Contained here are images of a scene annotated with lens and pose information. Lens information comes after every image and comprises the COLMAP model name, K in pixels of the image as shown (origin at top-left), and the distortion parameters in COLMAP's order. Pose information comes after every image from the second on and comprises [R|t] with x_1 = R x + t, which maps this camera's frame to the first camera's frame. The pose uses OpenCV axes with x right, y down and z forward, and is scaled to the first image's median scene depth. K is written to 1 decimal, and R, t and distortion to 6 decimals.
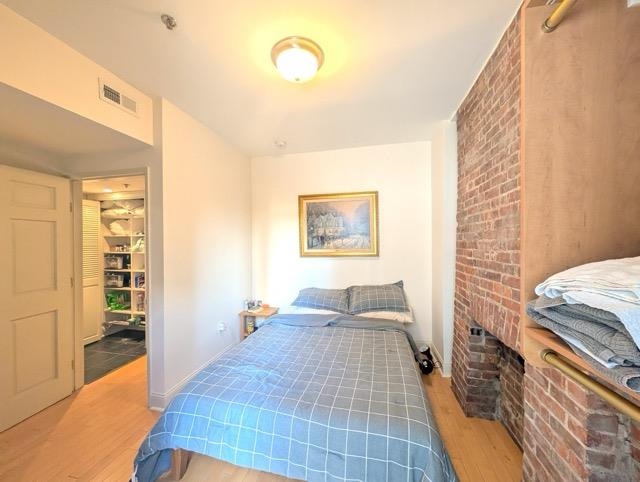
lens RADIAL K [[245.2, 0, 320.0], [0, 245.2, 241.0], [0, 0, 1]] dist [0.000068, 0.000095]
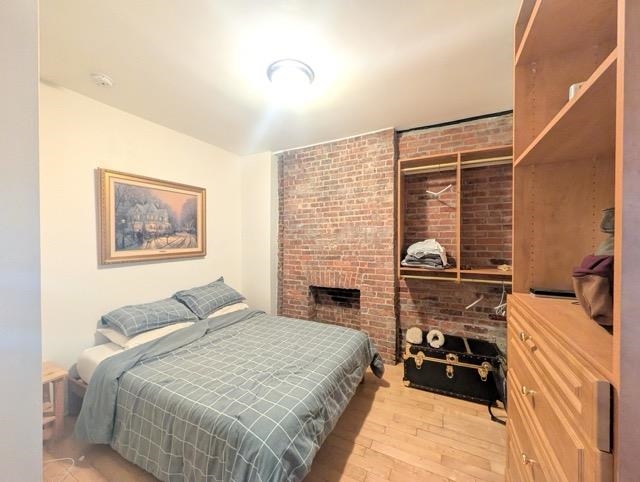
lens RADIAL K [[245.2, 0, 320.0], [0, 245.2, 241.0], [0, 0, 1]] dist [0.000068, 0.000095]
pose [[0.254978, -0.000665, 0.966947, -0.582394], [0.000804, 1.000000, 0.000476, 0.005345], [-0.966947, 0.000656, 0.254978, 0.298782]]
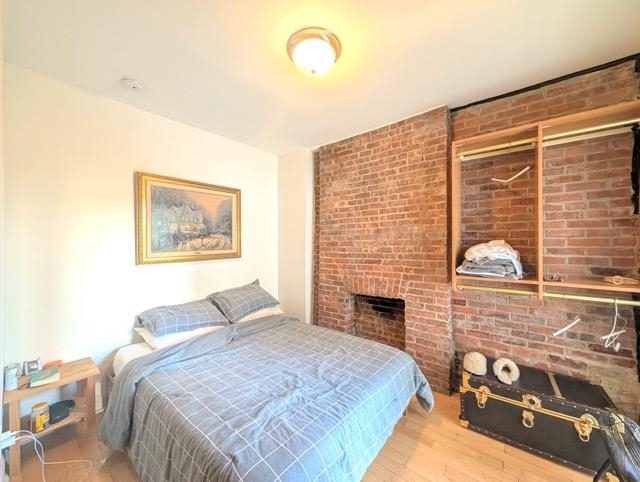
lens RADIAL K [[245.2, 0, 320.0], [0, 245.2, 241.0], [0, 0, 1]] dist [0.000068, 0.000095]
pose [[0.443432, 0.007718, 0.896275, -0.479007], [0.000509, 0.999961, -0.008862, 0.007727], [-0.896308, 0.004386, 0.443411, 0.282916]]
